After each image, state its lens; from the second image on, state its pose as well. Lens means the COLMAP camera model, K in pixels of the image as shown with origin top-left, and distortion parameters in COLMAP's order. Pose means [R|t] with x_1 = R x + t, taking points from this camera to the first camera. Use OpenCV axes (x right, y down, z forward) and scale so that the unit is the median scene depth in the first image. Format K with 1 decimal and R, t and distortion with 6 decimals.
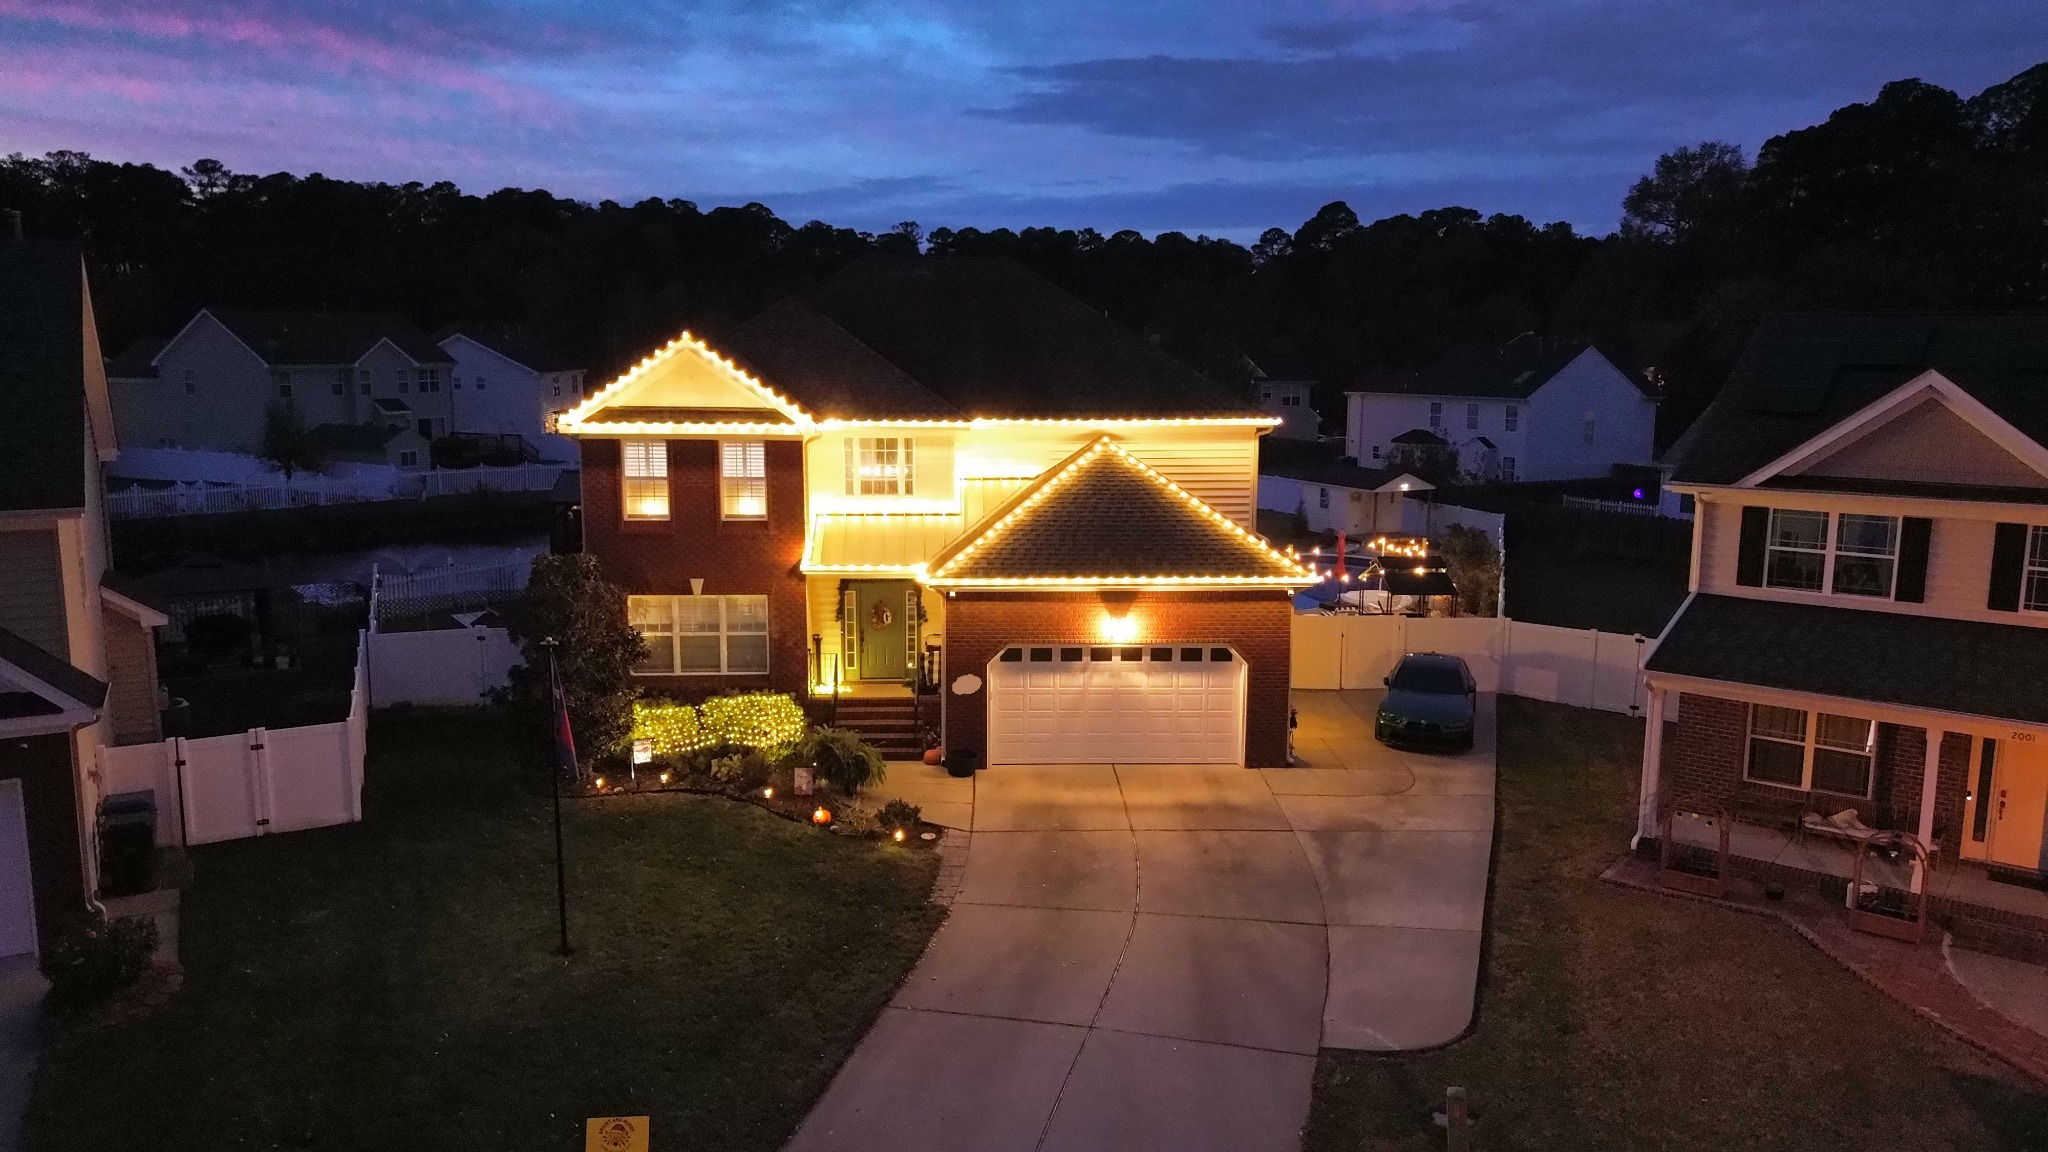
lens RADIAL K [[1424.6, 0, 1024.0], [0, 1424.6, 576.0], [0, 0, 1]] dist [0.093342, -0.103281]
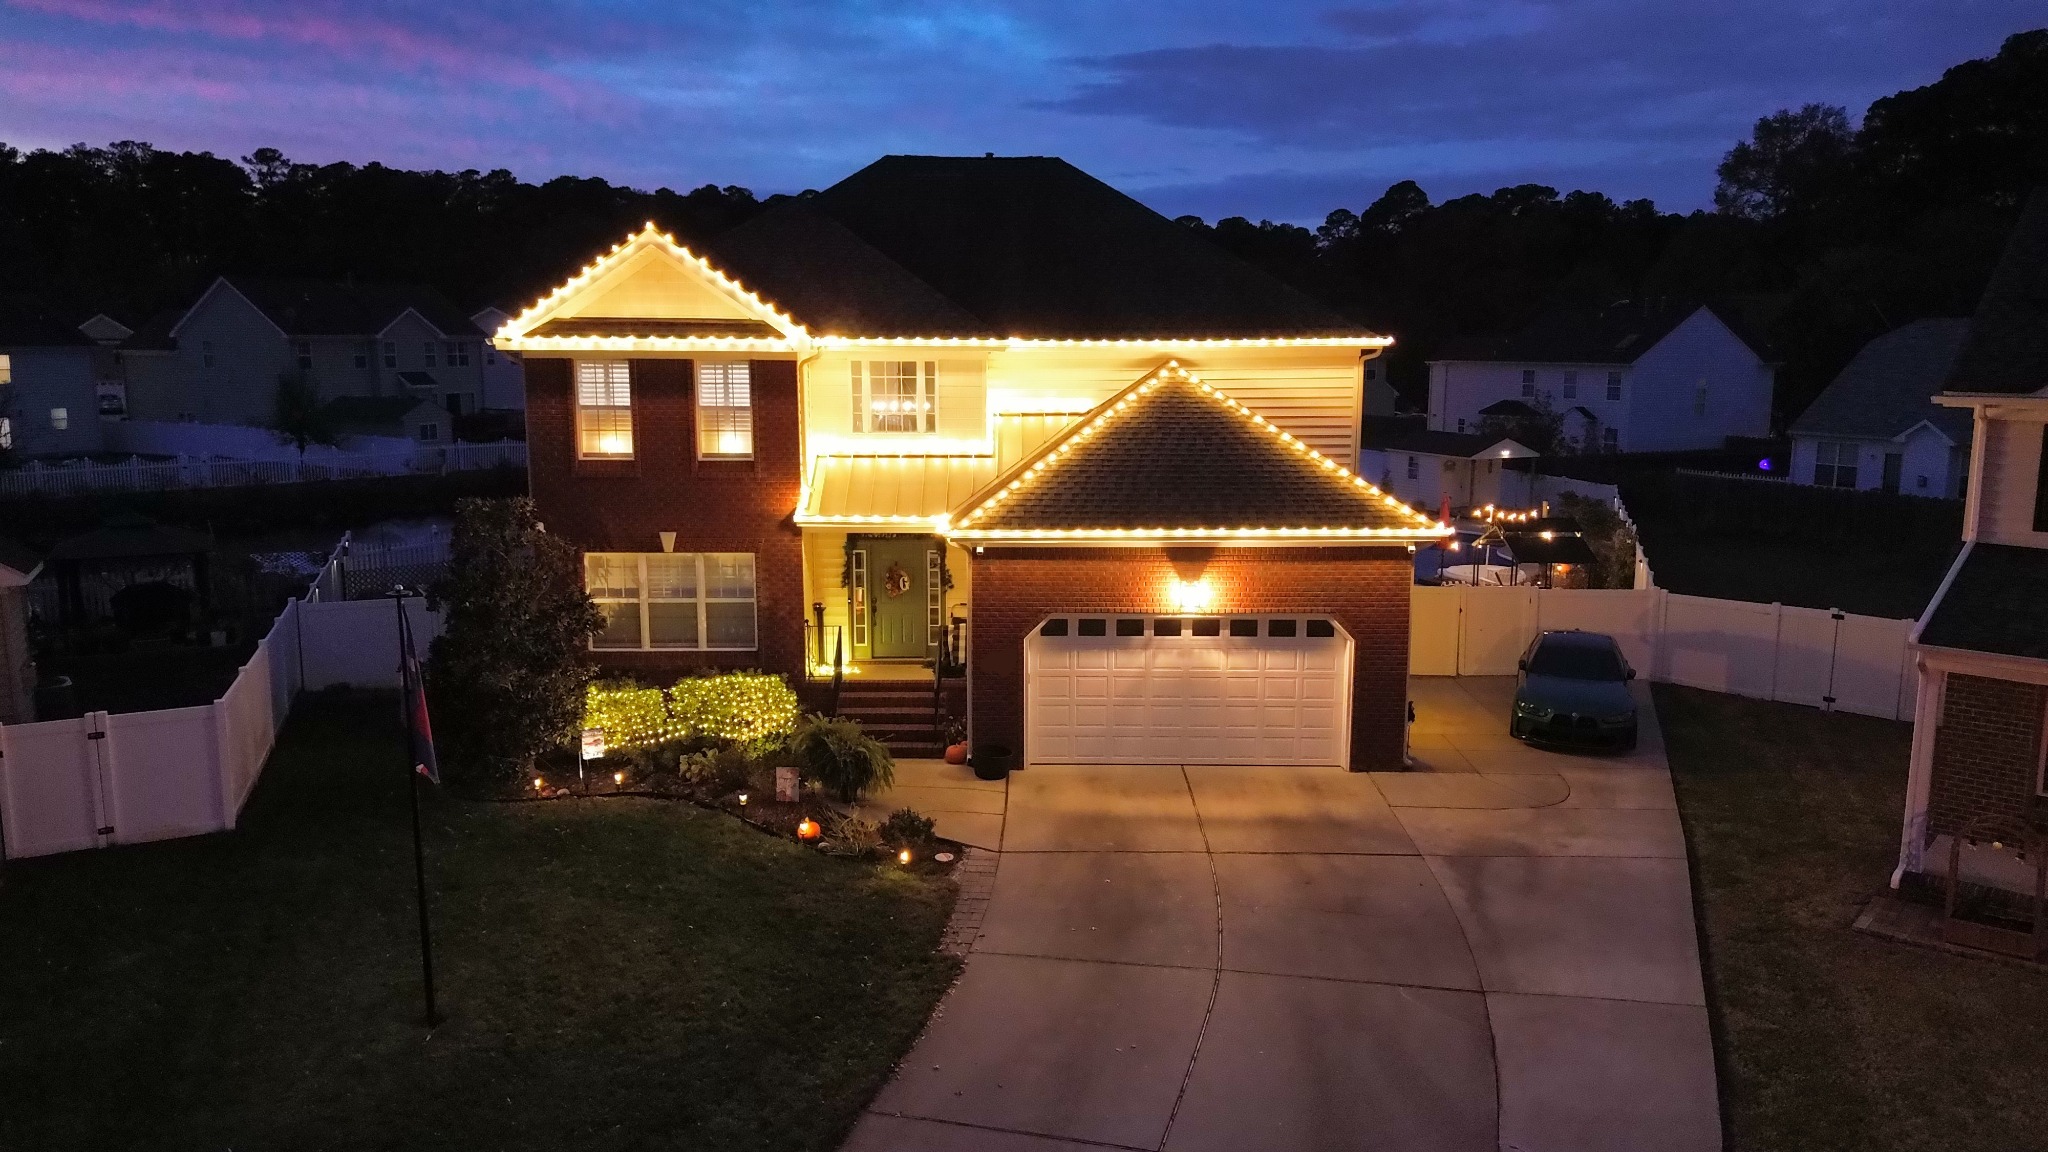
lens RADIAL K [[1424.6, 0, 1024.0], [0, 1424.6, 576.0], [0, 0, 1]] dist [0.093342, -0.103281]
pose [[0.999173, 0.002643, -0.040567, 0.006261], [-0.002477, 0.999988, 0.004133, 0.023139], [0.040577, -0.004029, 0.999168, 0.199729]]
